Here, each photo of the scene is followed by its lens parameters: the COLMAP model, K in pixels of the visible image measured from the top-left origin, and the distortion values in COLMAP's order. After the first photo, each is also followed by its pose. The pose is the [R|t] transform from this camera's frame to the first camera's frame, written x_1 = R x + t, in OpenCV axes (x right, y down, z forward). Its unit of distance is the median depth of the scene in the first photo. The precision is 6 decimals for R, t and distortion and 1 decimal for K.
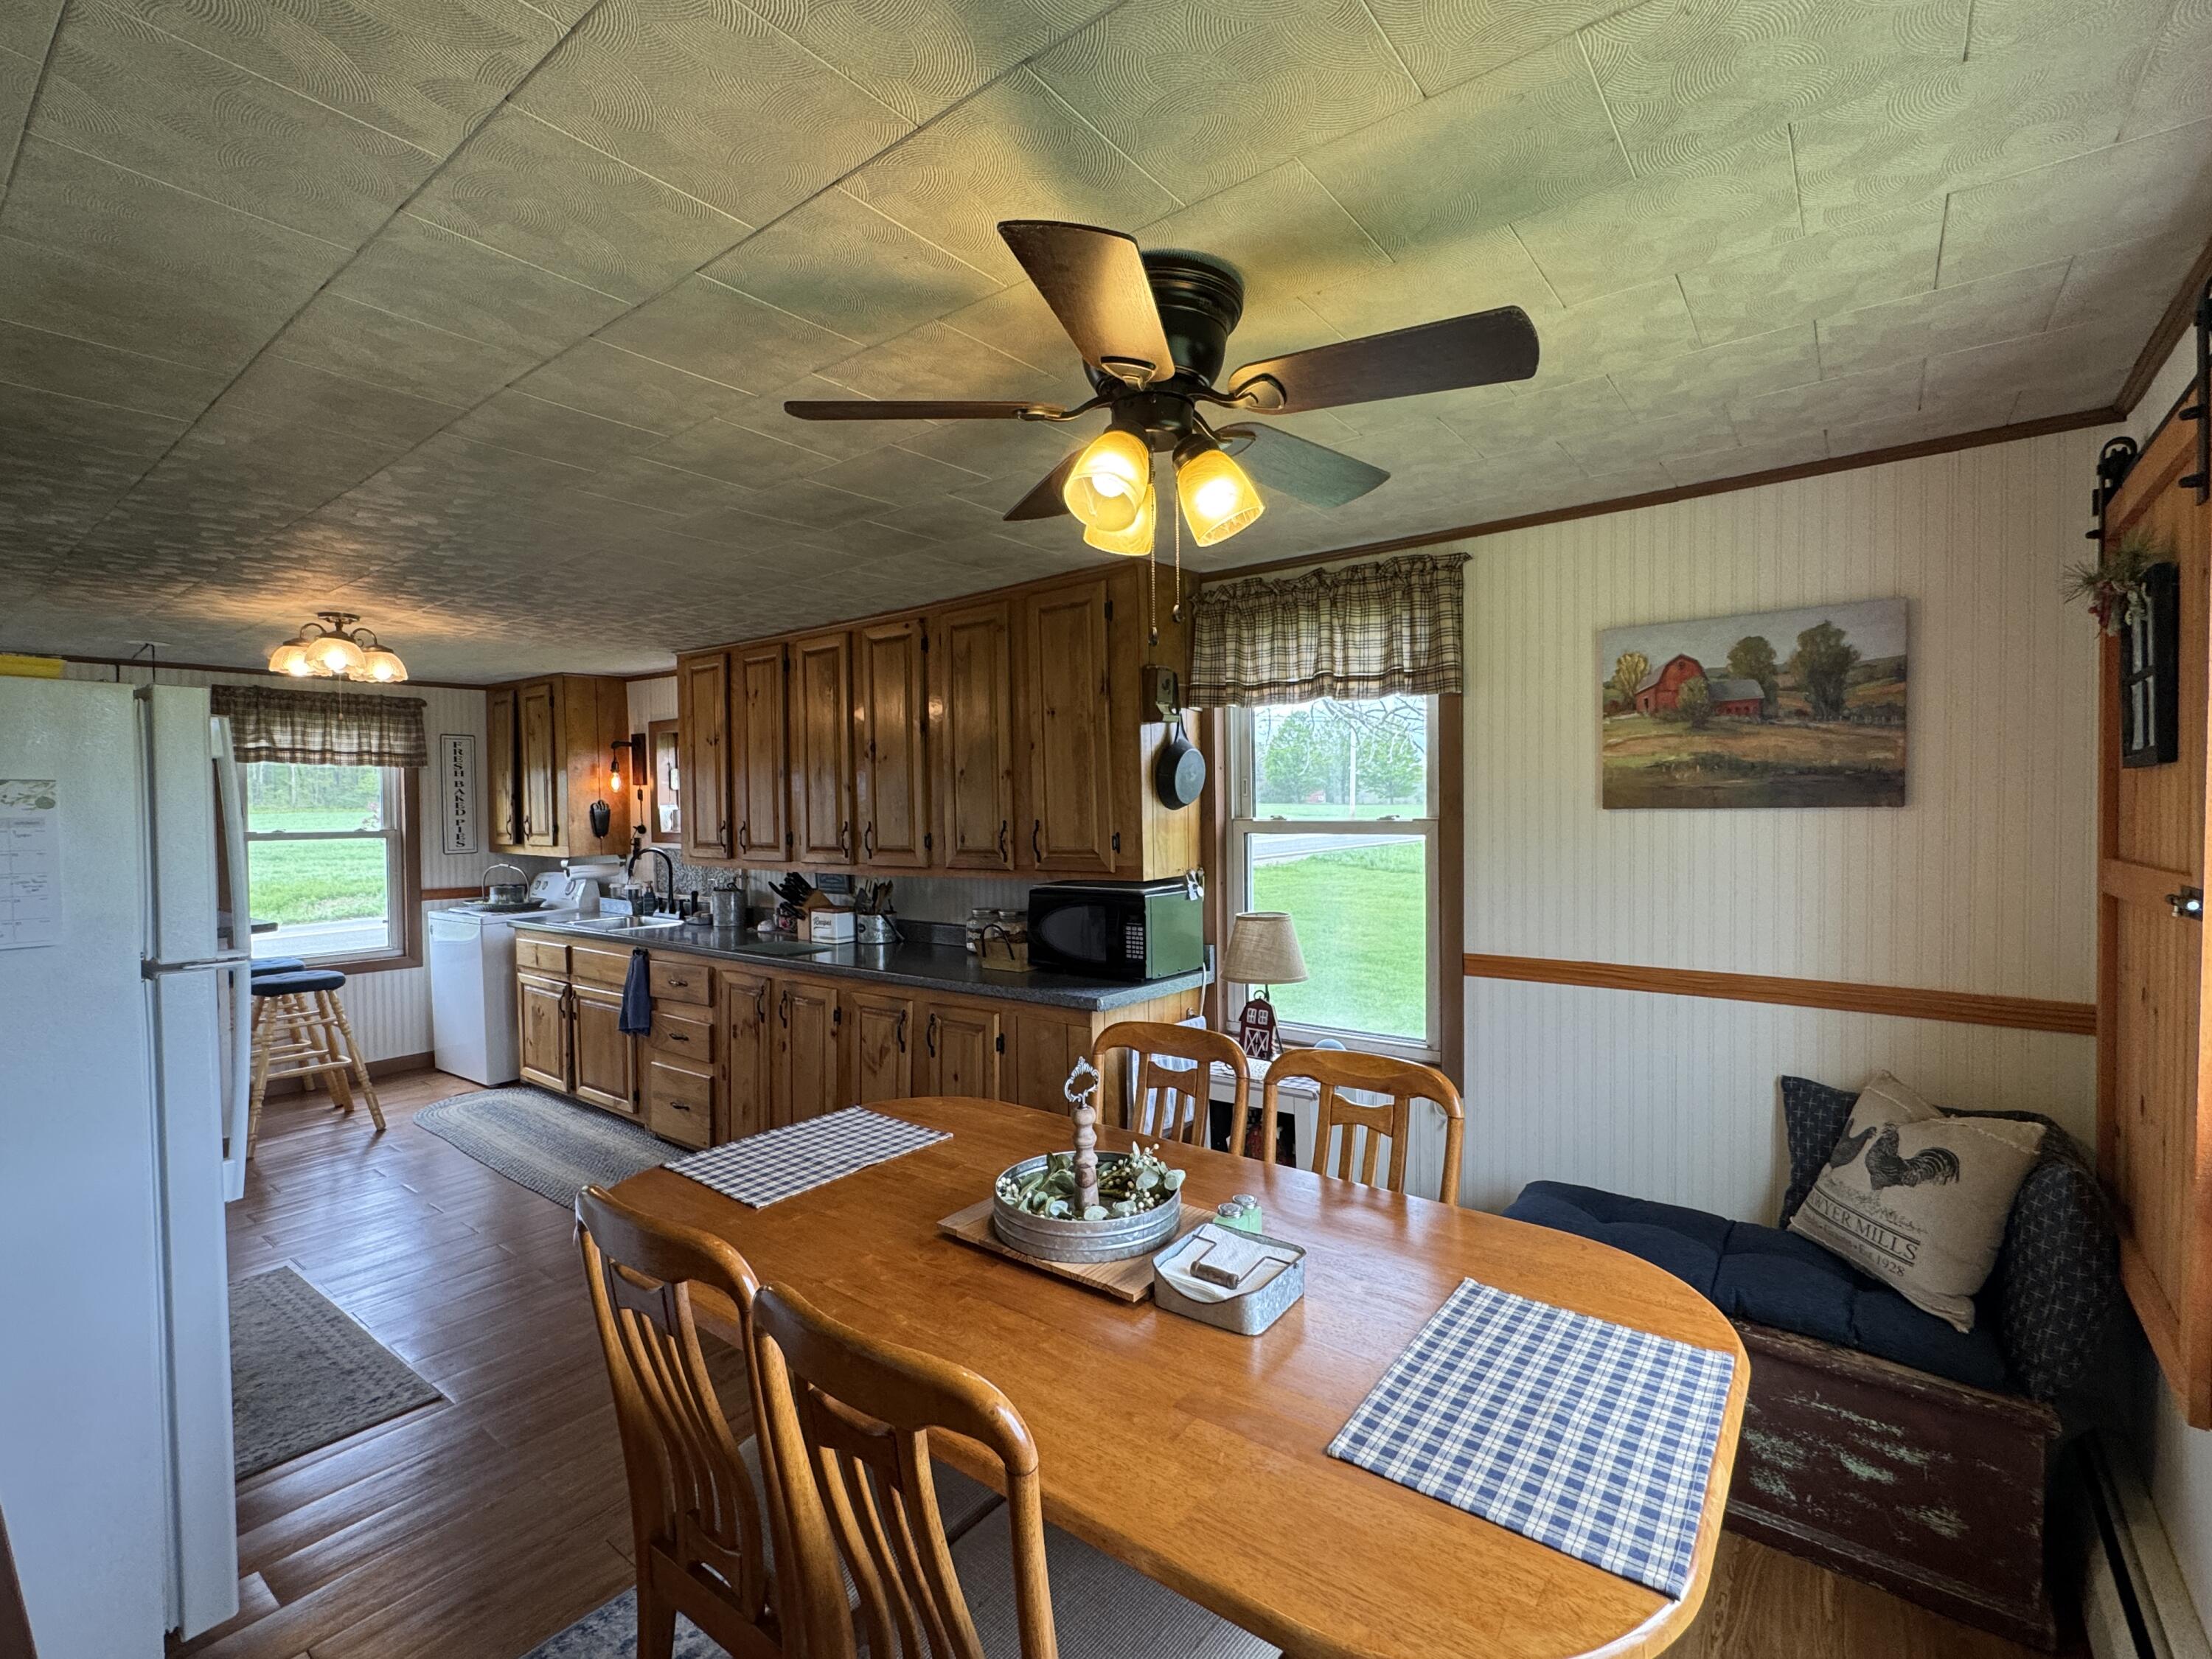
lens RADIAL K [[993.0, 0, 1106.1], [0, 993.0, 837.7], [0, 0, 1]] dist [-0.001203, -0.000189]
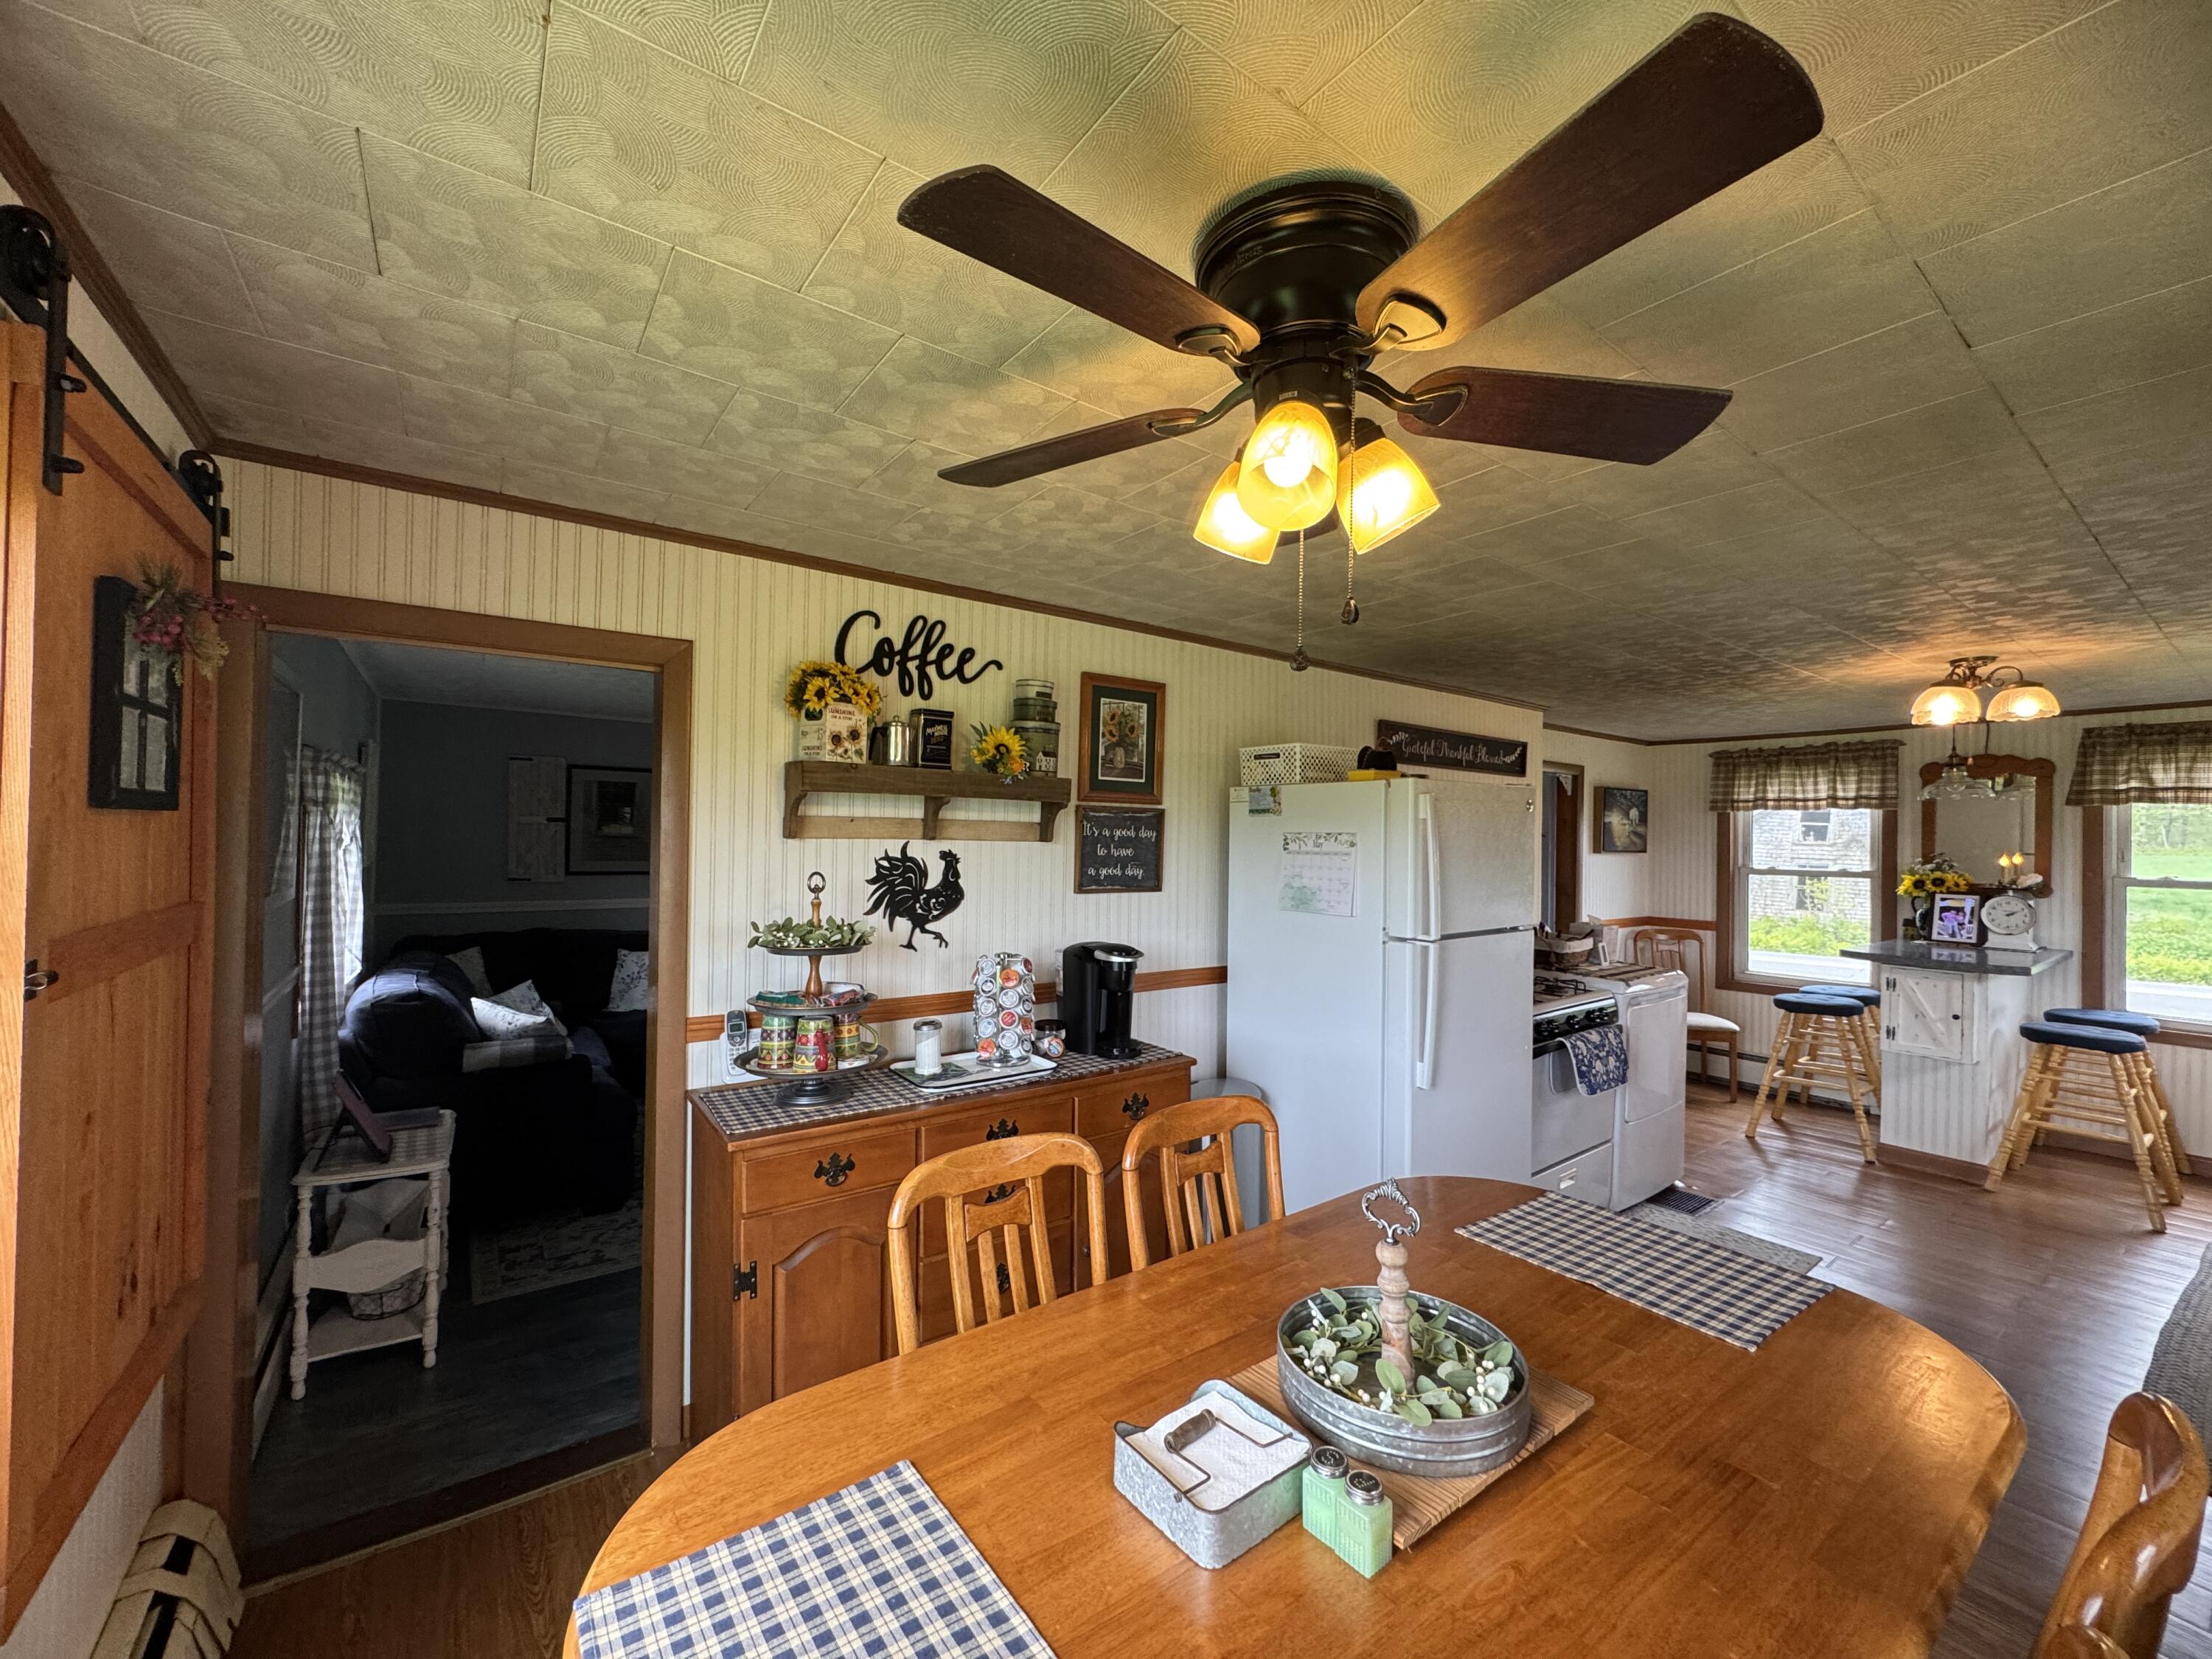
lens RADIAL K [[879.5, 0, 1103.9], [0, 879.5, 828.1], [0, 0, 1]] dist [-0.005375, 0.000269]
pose [[-0.283886, -0.006377, -0.958837, 0.537835], [-0.042031, 0.999099, 0.005800, -0.040406], [0.957936, 0.041948, -0.283899, 0.721273]]
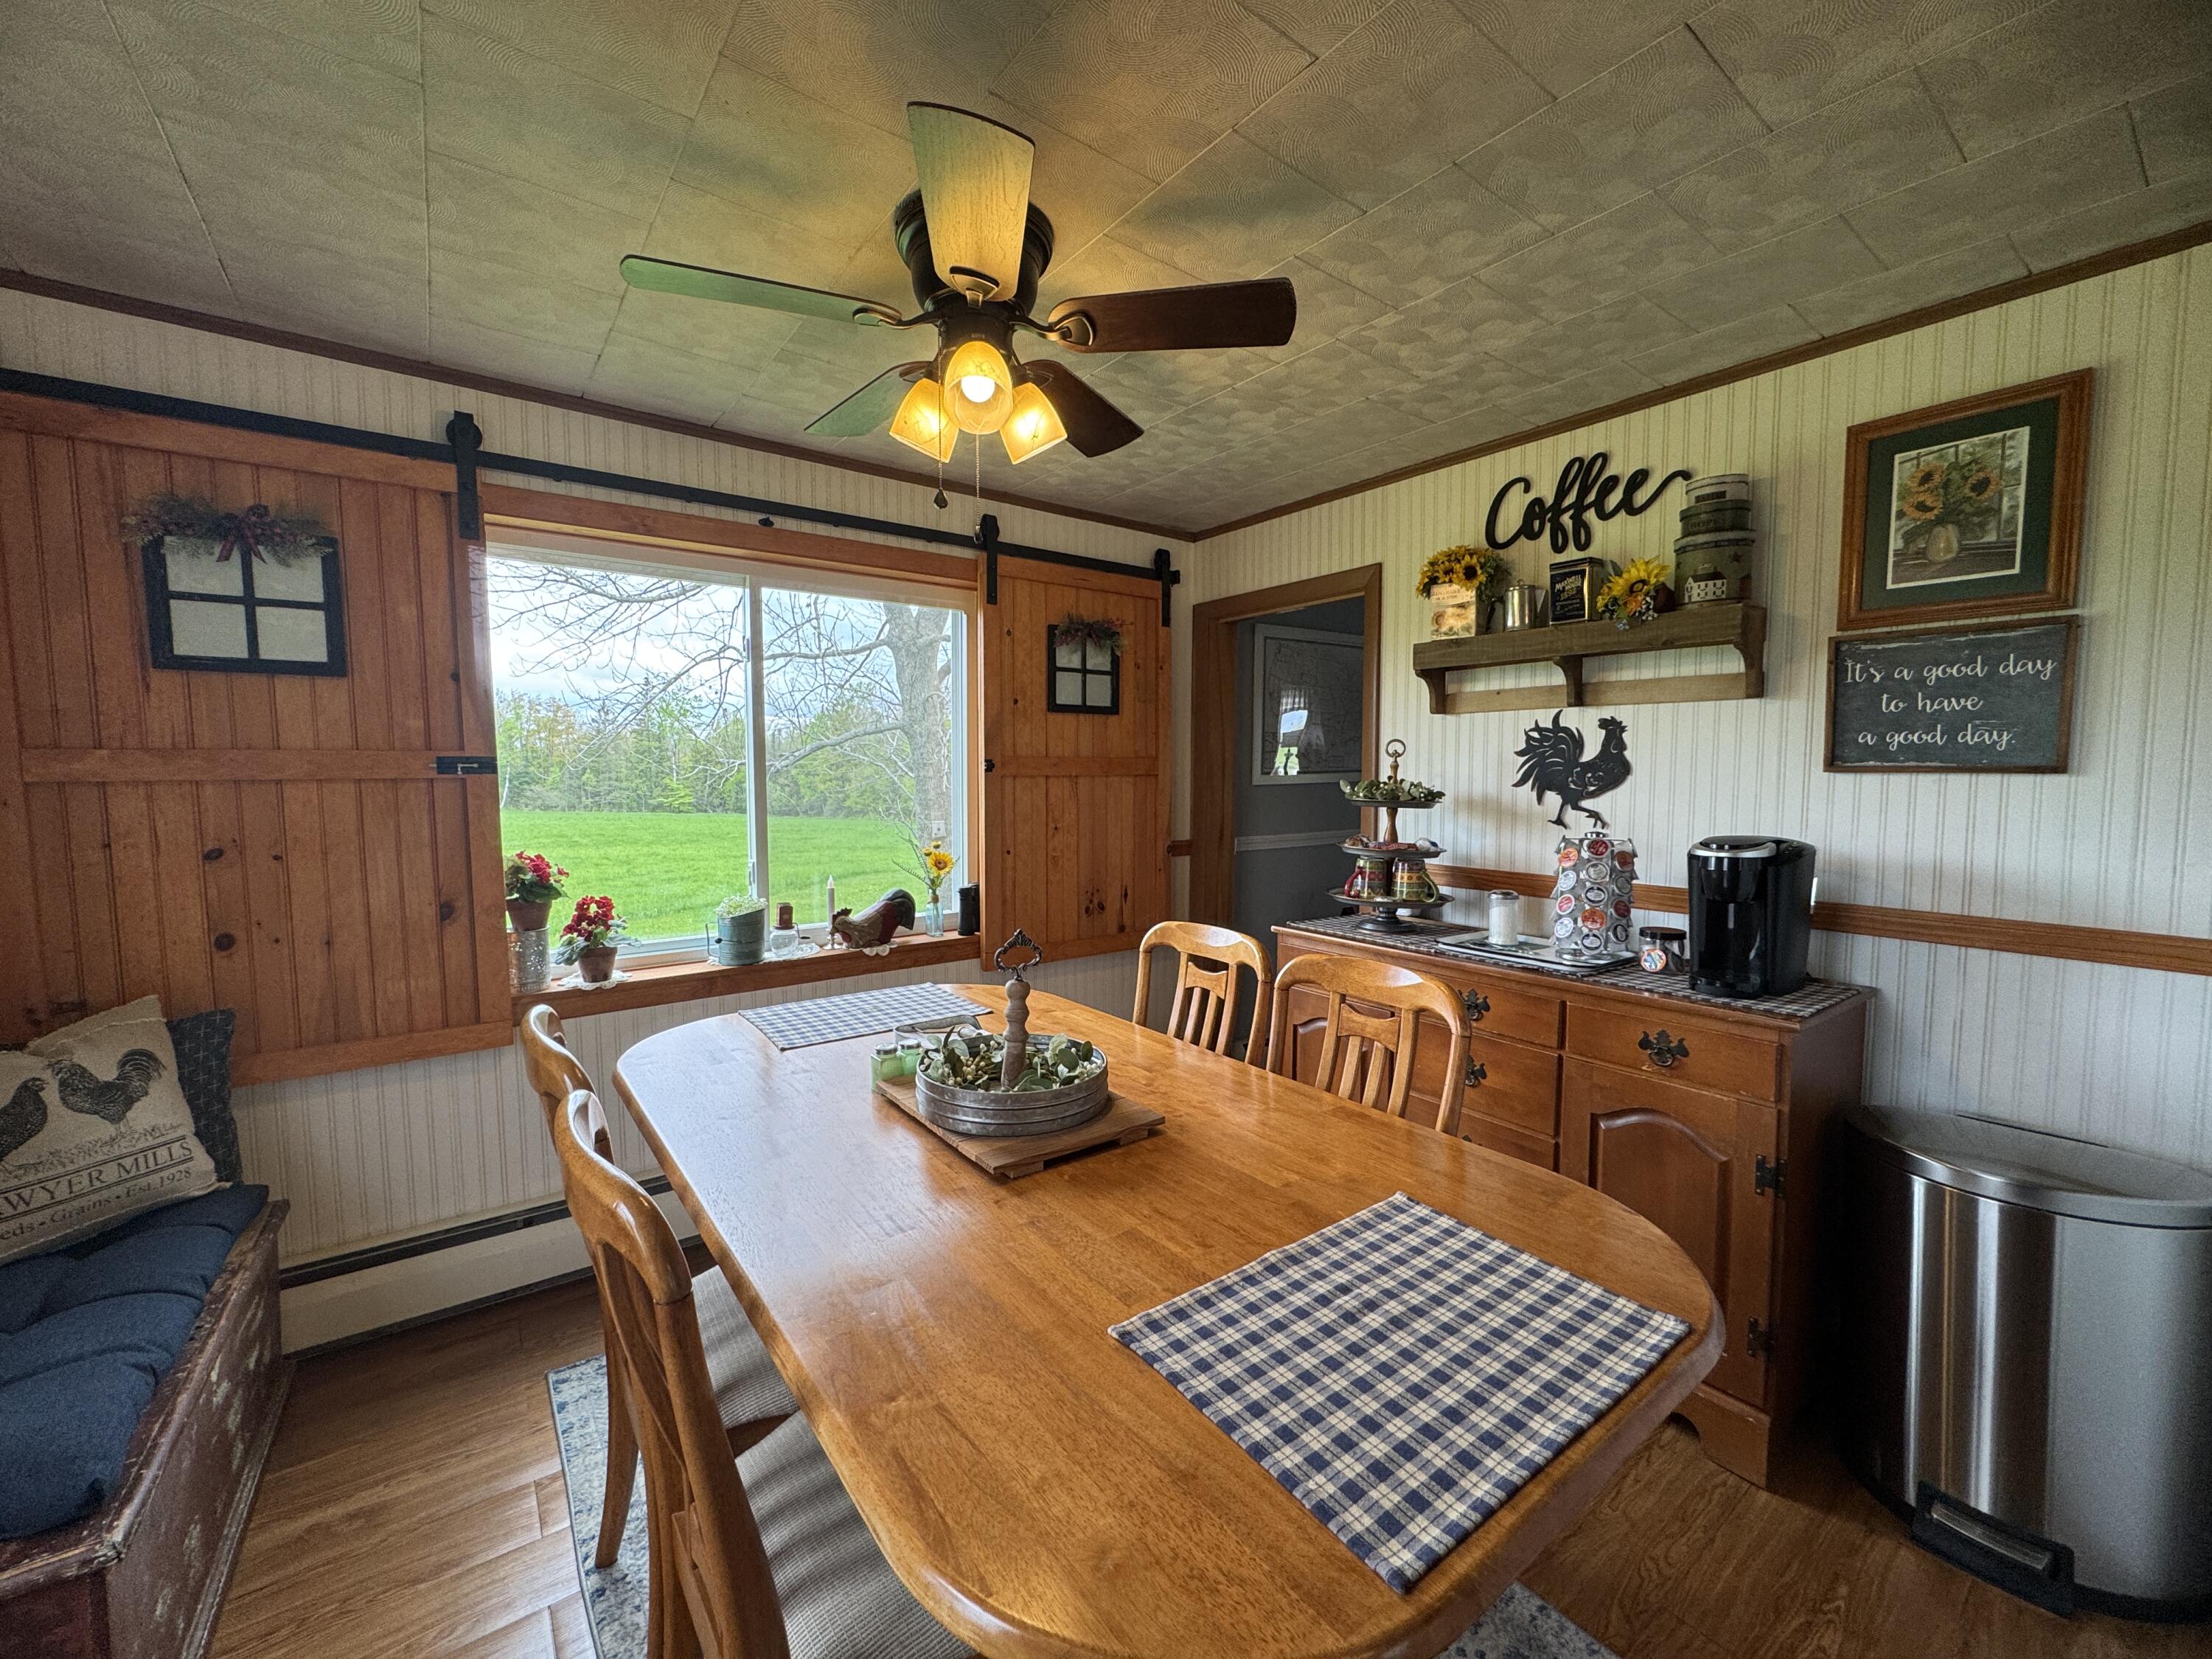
lens RADIAL K [[879.5, 0, 1103.9], [0, 879.5, 828.1], [0, 0, 1]] dist [-0.005375, 0.000269]
pose [[-0.963744, -0.010855, 0.266609, -0.253726], [0.014586, 0.995535, 0.093256, 0.030501], [-0.266430, 0.093764, -0.959283, 1.349390]]
